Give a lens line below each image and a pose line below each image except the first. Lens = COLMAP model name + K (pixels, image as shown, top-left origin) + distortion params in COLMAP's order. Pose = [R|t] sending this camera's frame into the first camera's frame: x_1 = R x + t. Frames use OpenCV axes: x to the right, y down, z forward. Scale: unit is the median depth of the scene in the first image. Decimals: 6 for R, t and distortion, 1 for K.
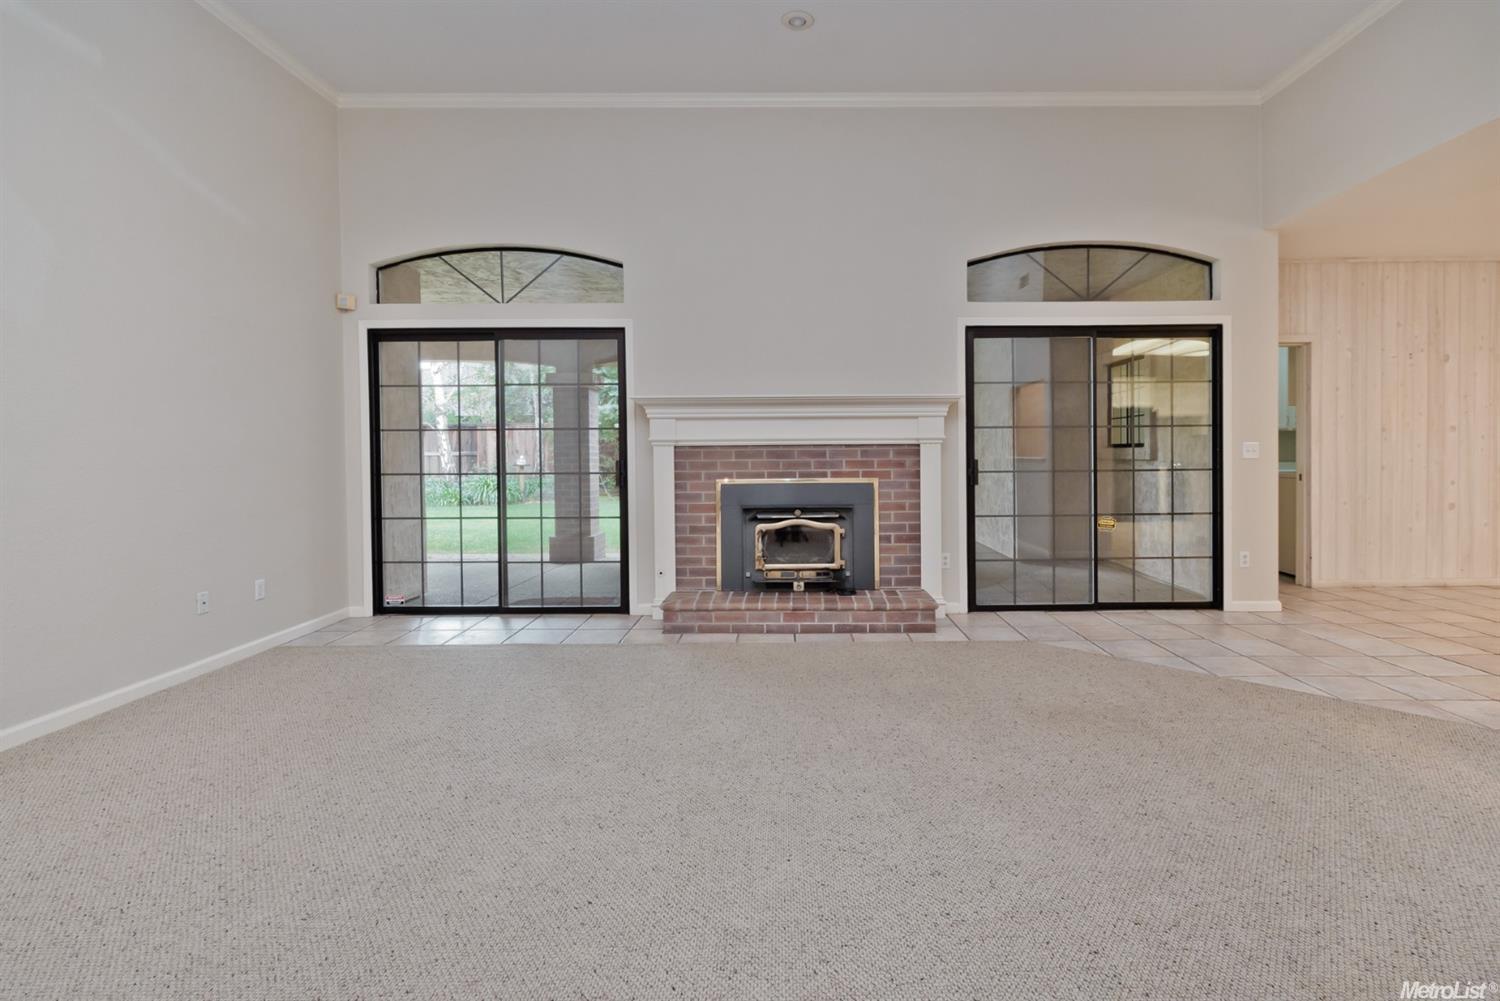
lens RADIAL K [[712.4, 0, 806.5], [0, 712.4, 464.6], [0, 0, 1]] dist [0.001219, 0.000427]
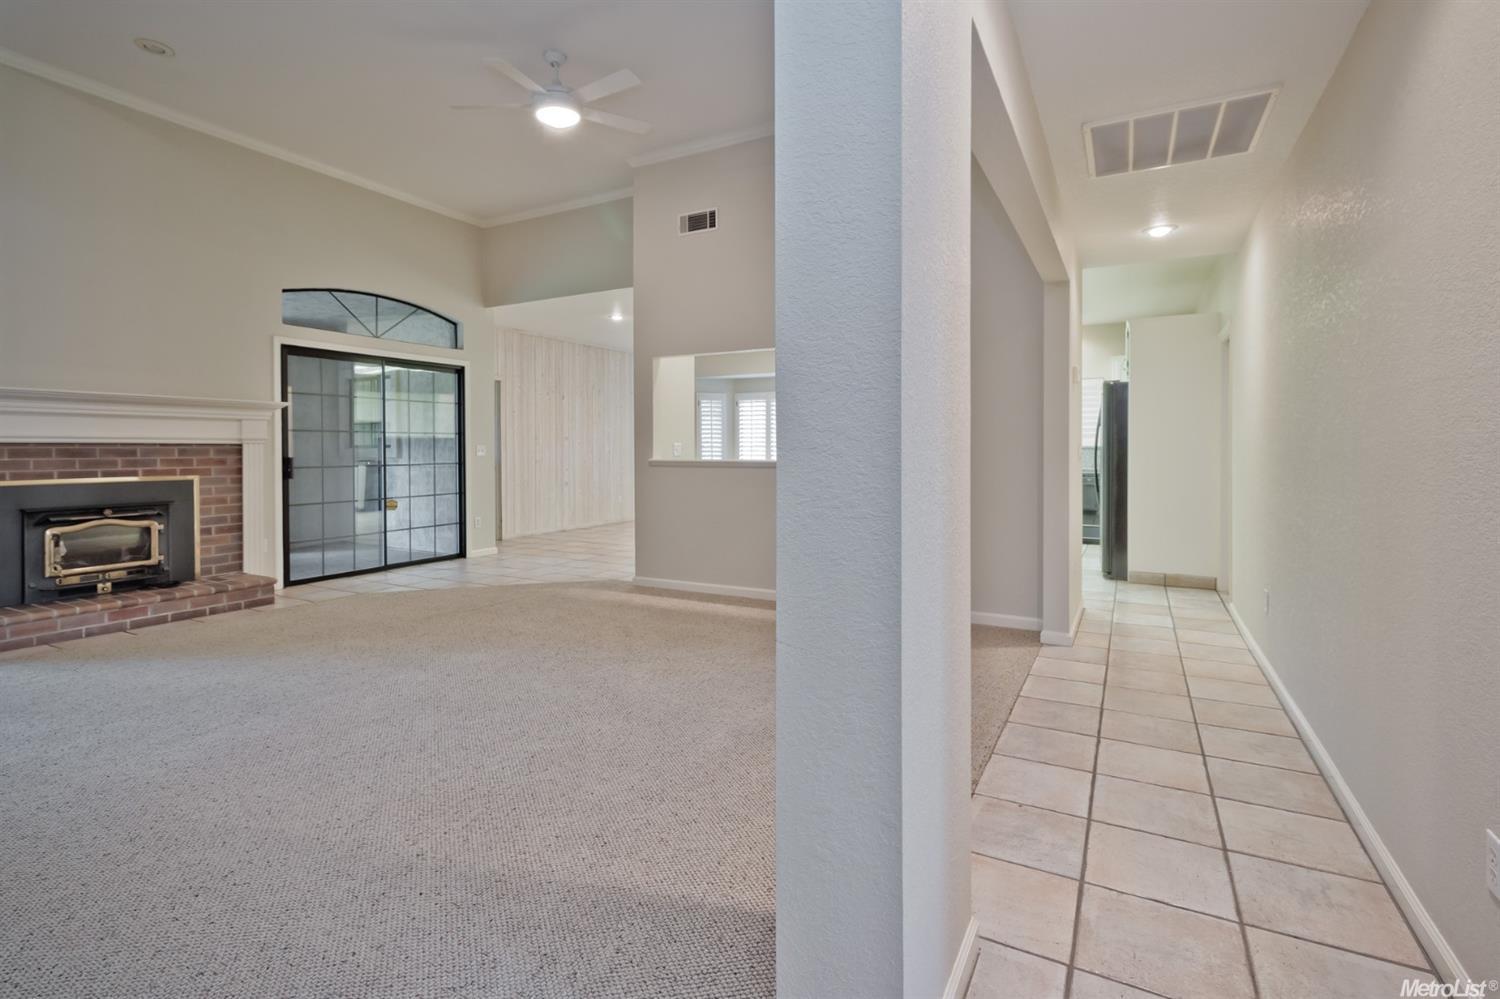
lens RADIAL K [[698.7, 0, 754.2], [0, 698.7, 457.8], [0, 0, 1]] dist [0.000536, -0.000233]
pose [[0.480674, -0.004630, 0.876887, -0.420296], [0.011434, 0.999934, -0.000988, 0.003357], [-0.876825, 0.010501, 0.480695, -0.241058]]
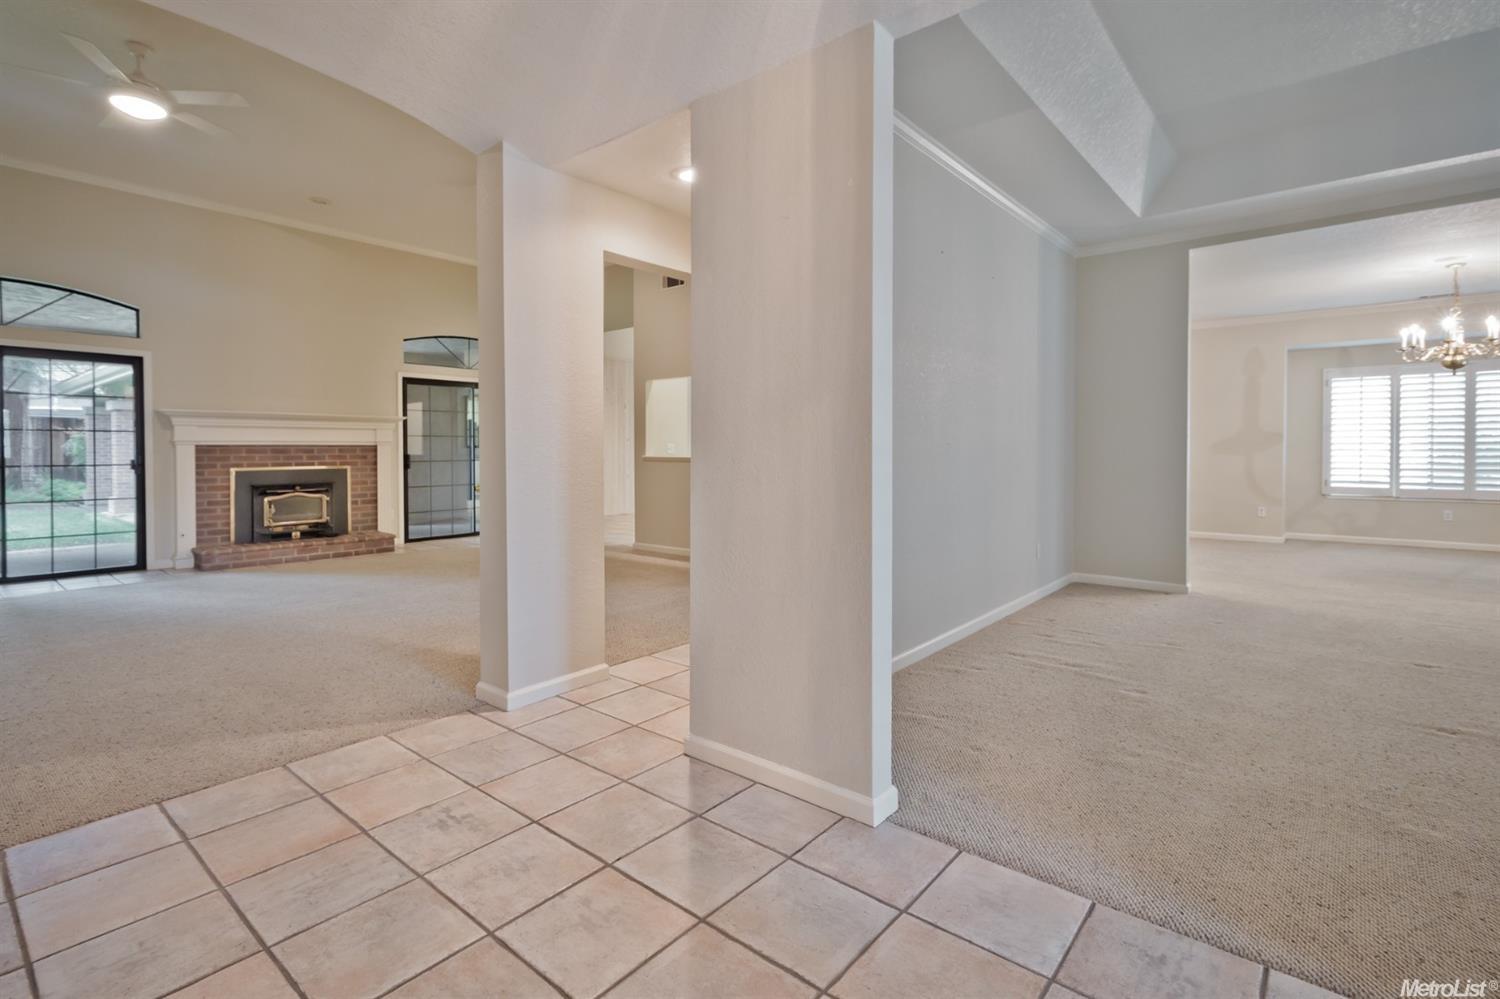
lens RADIAL K [[704.4, 0, 752.1], [0, 704.4, 461.3], [0, 0, 1]] dist [0.000907, 0.000398]
pose [[0.654088, -0.008426, 0.756372, -0.523980], [0.008597, 0.999956, 0.003705, 0.010709], [-0.756370, 0.004080, 0.654132, -0.768933]]
